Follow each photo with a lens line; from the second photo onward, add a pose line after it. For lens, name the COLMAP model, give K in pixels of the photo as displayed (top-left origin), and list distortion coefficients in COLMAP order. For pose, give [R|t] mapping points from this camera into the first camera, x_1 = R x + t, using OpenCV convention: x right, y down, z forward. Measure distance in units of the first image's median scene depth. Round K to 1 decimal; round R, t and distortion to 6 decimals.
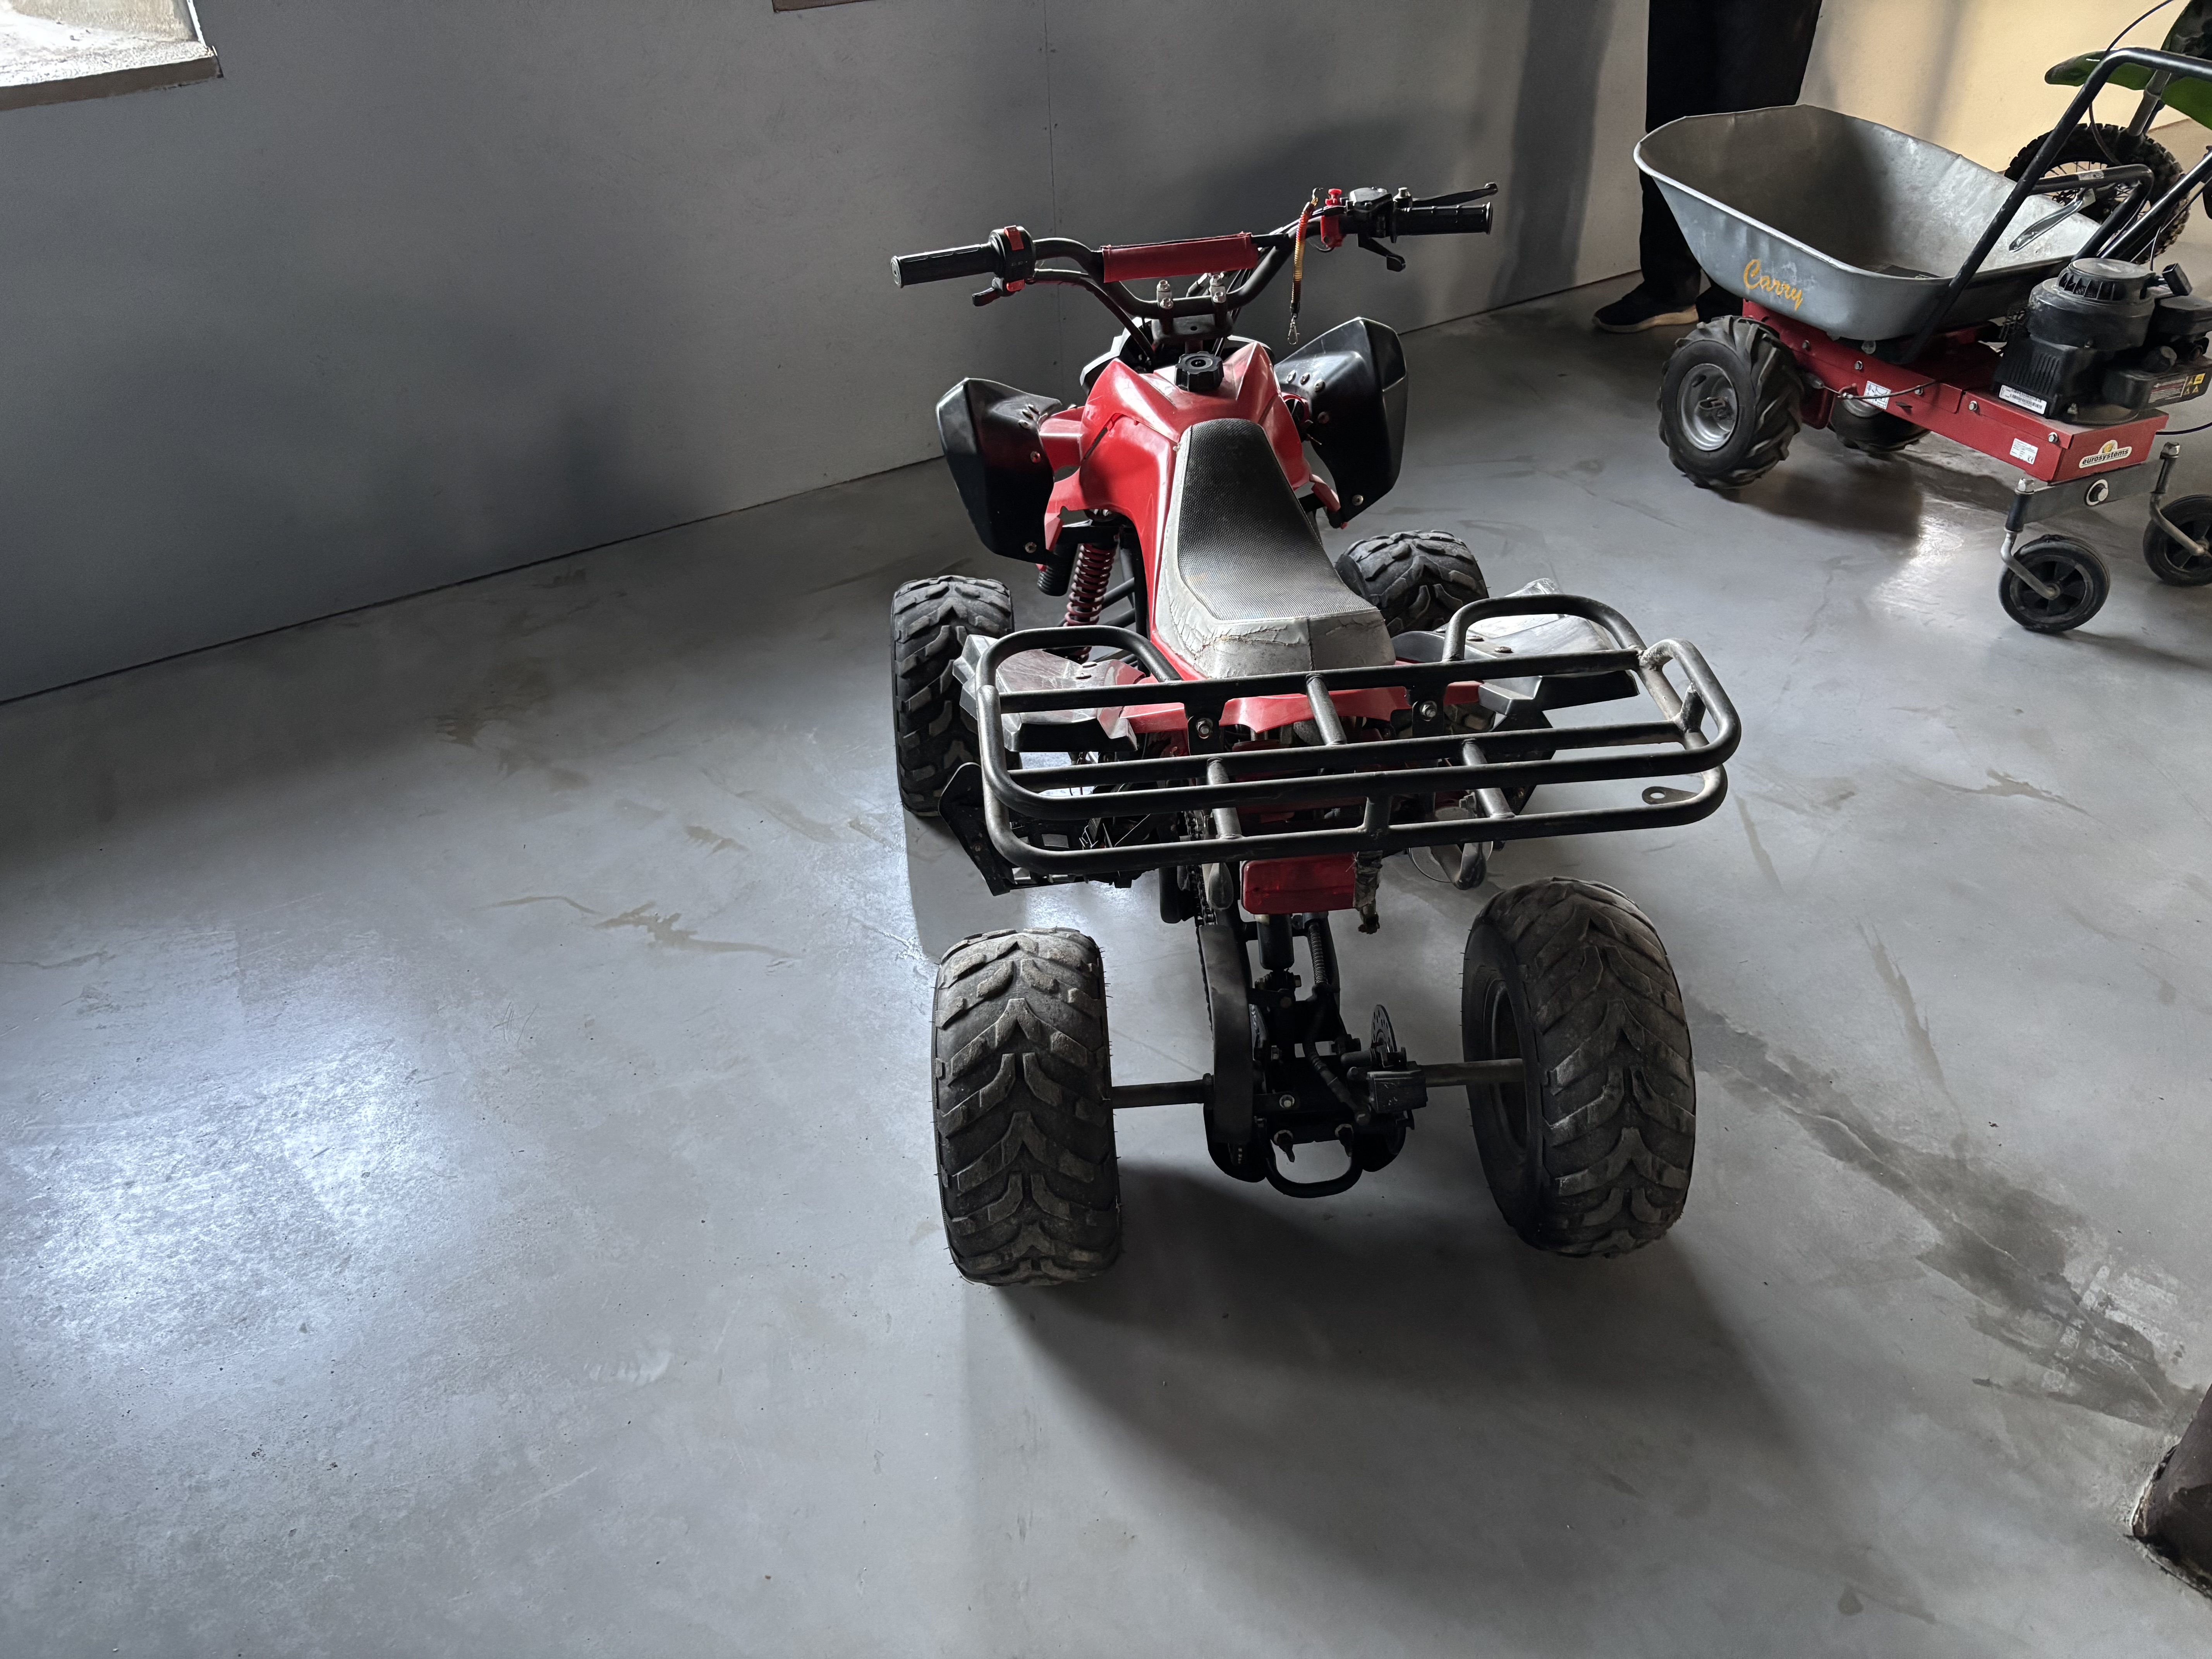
lens RADIAL K [[1660.3, 0, 1116.4], [0, 1660.3, 827.1], [0, 0, 1]] dist [0.015702, -0.040634]
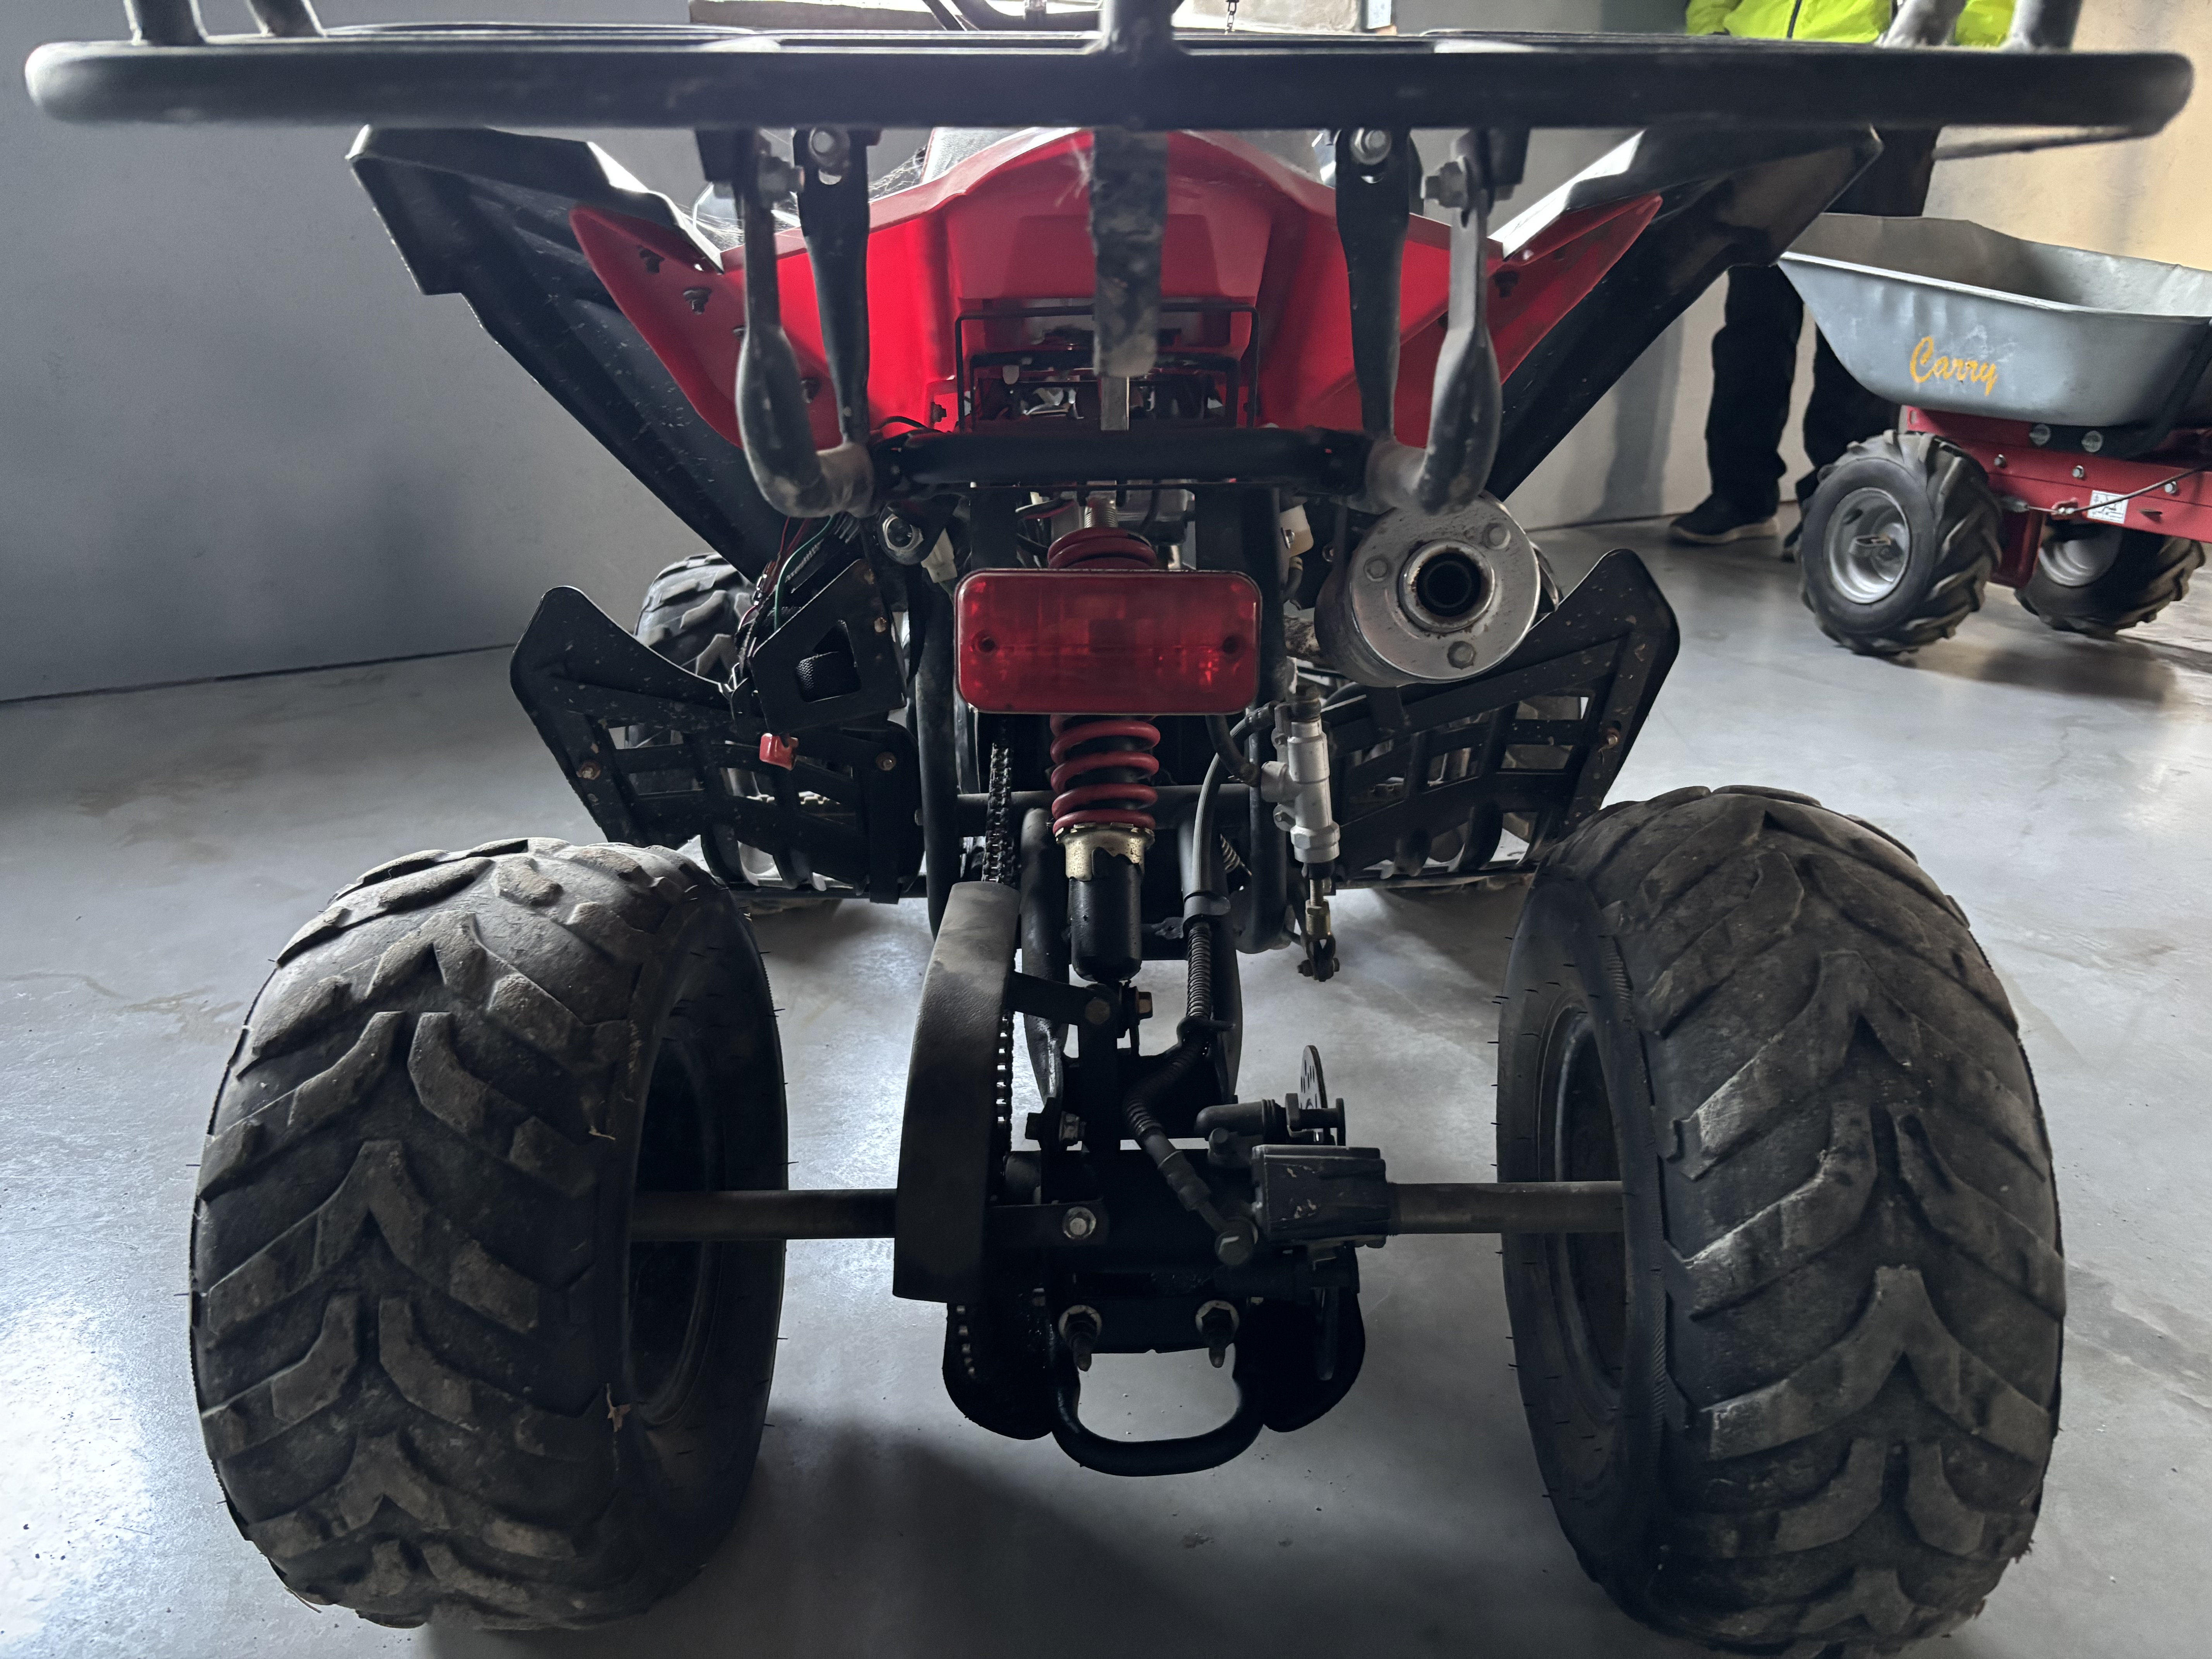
lens RADIAL K [[1660.3, 0, 1104.4], [0, 1660.3, 846.7], [0, 0, 1]] dist [0.015702, -0.040634]
pose [[0.996164, 0.043865, -0.075723, 0.145984], [-0.061767, 0.965407, -0.253326, 0.188275], [0.061992, 0.257032, 0.964413, 0.572269]]
